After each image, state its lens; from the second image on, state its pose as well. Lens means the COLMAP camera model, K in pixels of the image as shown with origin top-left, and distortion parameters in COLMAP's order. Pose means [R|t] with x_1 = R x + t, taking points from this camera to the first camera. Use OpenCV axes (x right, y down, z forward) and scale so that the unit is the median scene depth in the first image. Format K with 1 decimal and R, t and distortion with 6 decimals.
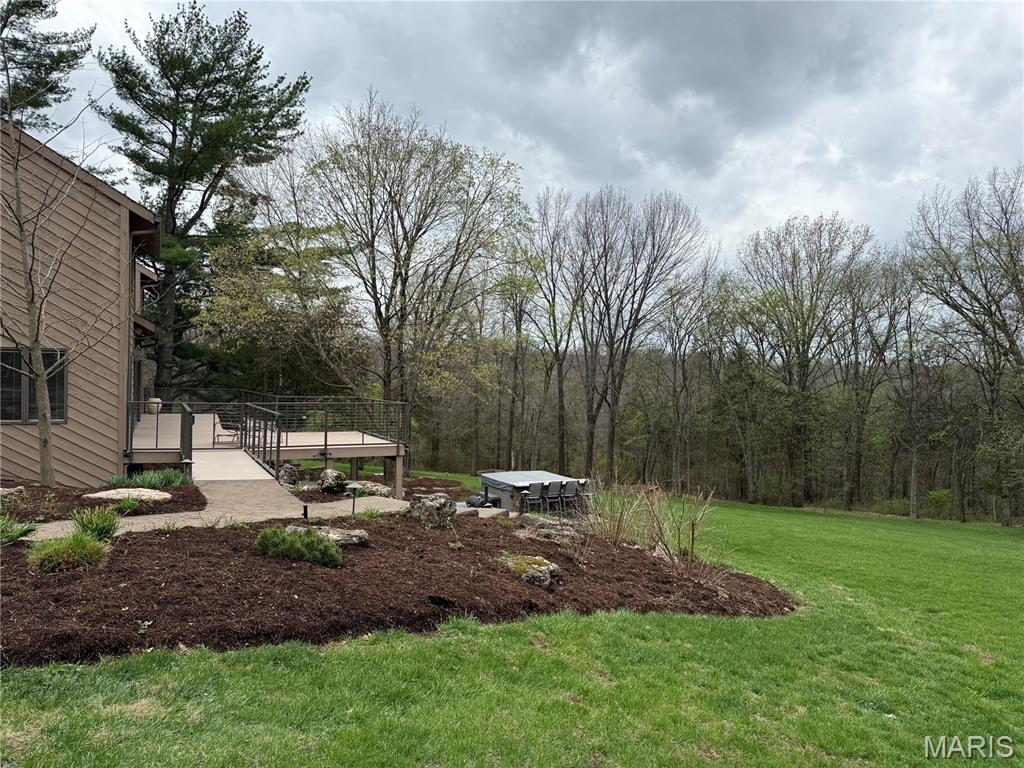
lens RADIAL K [[711.4, 0, 509.4], [0, 711.4, 384.4], [0, 0, 1]] dist [0.081405, -0.102727]
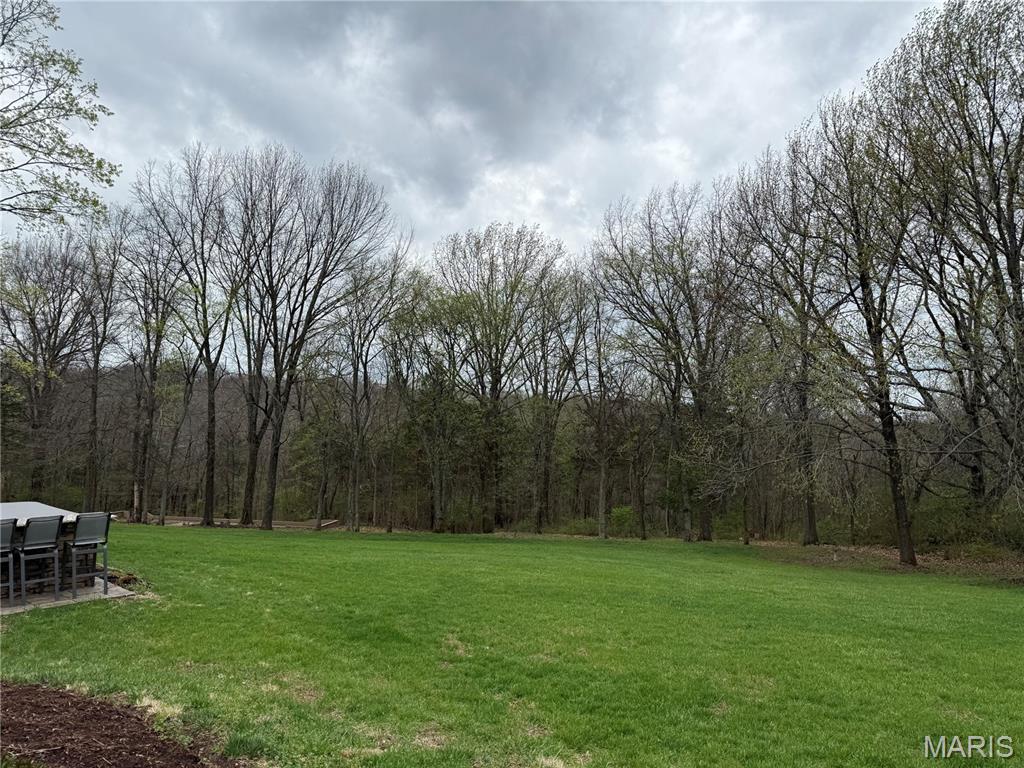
lens RADIAL K [[711.4, 0, 520.9], [0, 711.4, 383.8], [0, 0, 1]] dist [0.081405, -0.102727]
pose [[0.912896, 0.029076, 0.407155, 0.180031], [-0.010964, 0.998847, -0.046748, 0.065783], [-0.408045, 0.038211, 0.912162, 0.419186]]
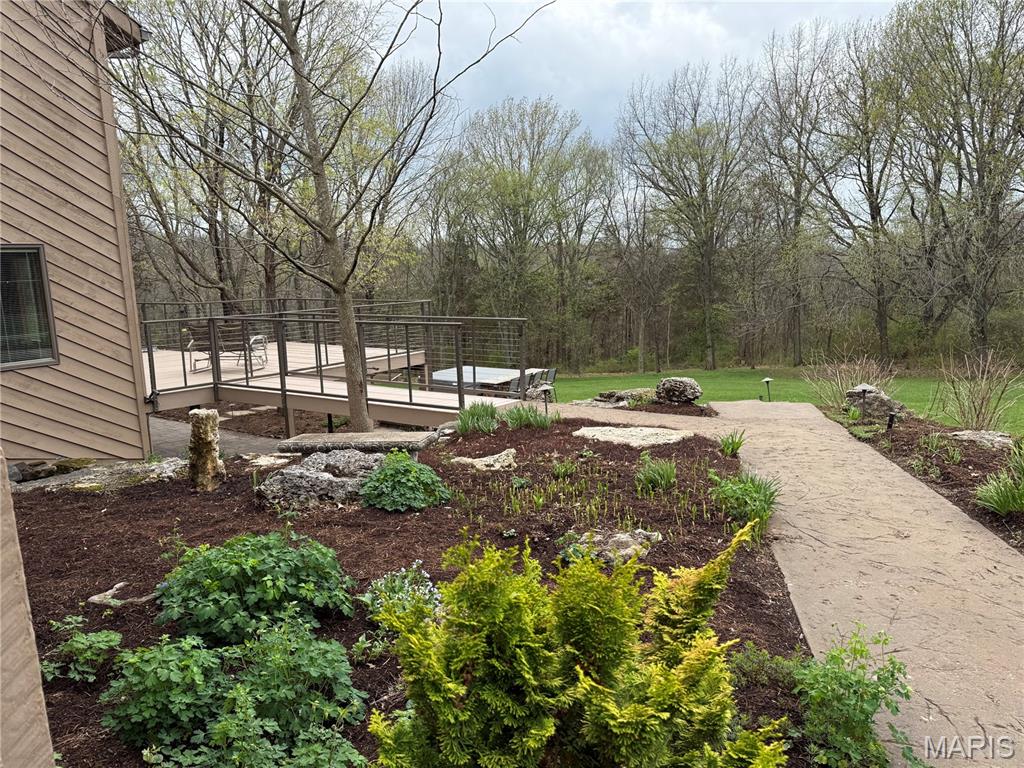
lens RADIAL K [[711.4, 0, 522.1], [0, 711.4, 393.3], [0, 0, 1]] dist [0.081405, -0.102727]
pose [[0.869411, -0.128775, 0.477013, -0.386863], [0.045578, 0.982225, 0.182092, -0.011986], [-0.491983, -0.136572, 0.859826, 0.171287]]
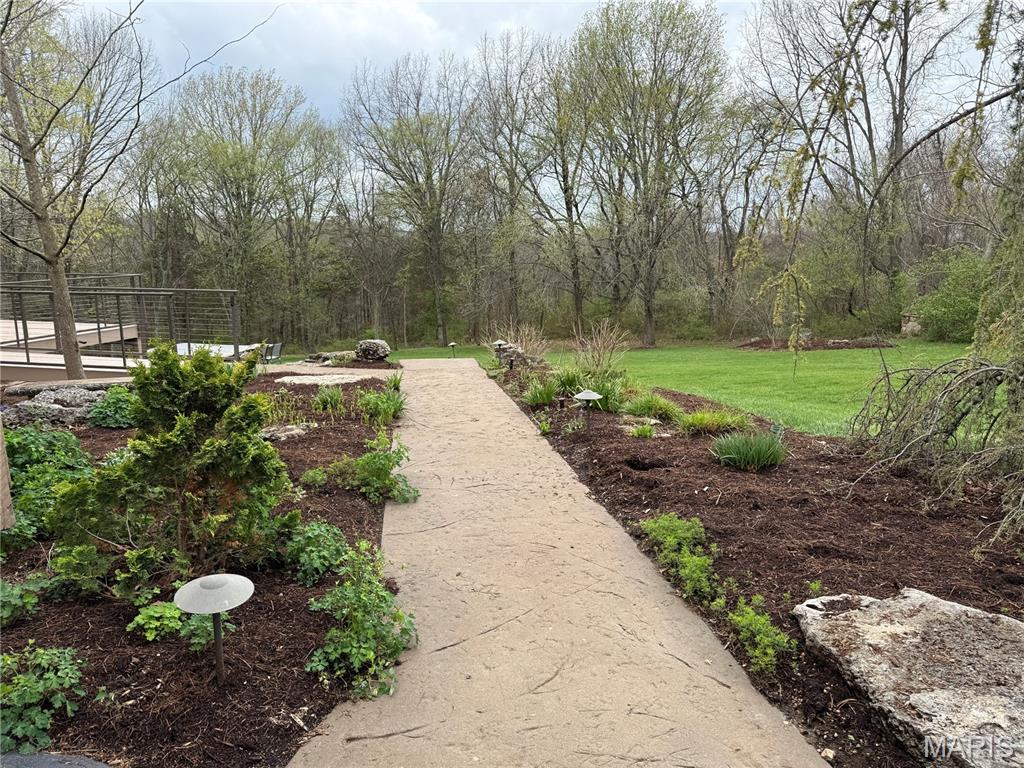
lens RADIAL K [[711.4, 0, 514.3], [0, 711.4, 384.2], [0, 0, 1]] dist [0.081405, -0.102727]
pose [[0.652936, -0.163577, 0.739539, -0.424905], [0.012451, 0.978587, 0.205458, -0.014142], [-0.757311, -0.124943, 0.640991, 0.078407]]
